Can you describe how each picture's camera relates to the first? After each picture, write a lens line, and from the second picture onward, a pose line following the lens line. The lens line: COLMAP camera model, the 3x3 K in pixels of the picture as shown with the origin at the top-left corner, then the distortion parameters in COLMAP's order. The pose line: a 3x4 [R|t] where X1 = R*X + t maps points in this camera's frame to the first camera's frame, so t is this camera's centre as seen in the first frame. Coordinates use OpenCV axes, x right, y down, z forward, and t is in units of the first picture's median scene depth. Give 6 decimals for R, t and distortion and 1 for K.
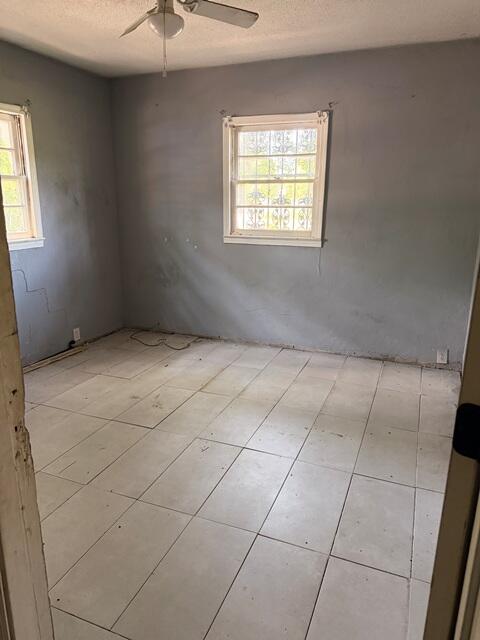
lens RADIAL K [[455.4, 0, 241.8], [0, 455.4, 323.9], [0, 0, 1]] dist [0.000785, -0.007942]
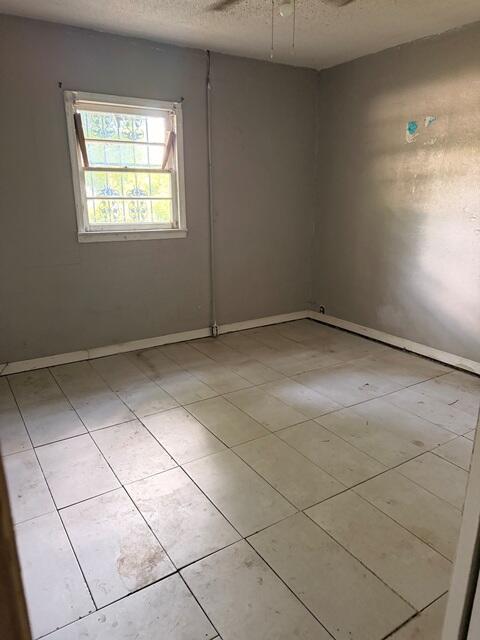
lens RADIAL K [[455.4, 0, 241.8], [0, 455.4, 323.9], [0, 0, 1]] dist [0.000785, -0.007942]
pose [[0.570053, -0.225672, 0.790007, -0.584100], [0.205018, 0.970192, 0.129207, -0.085220], [-0.795617, 0.088311, 0.599328, 0.294212]]
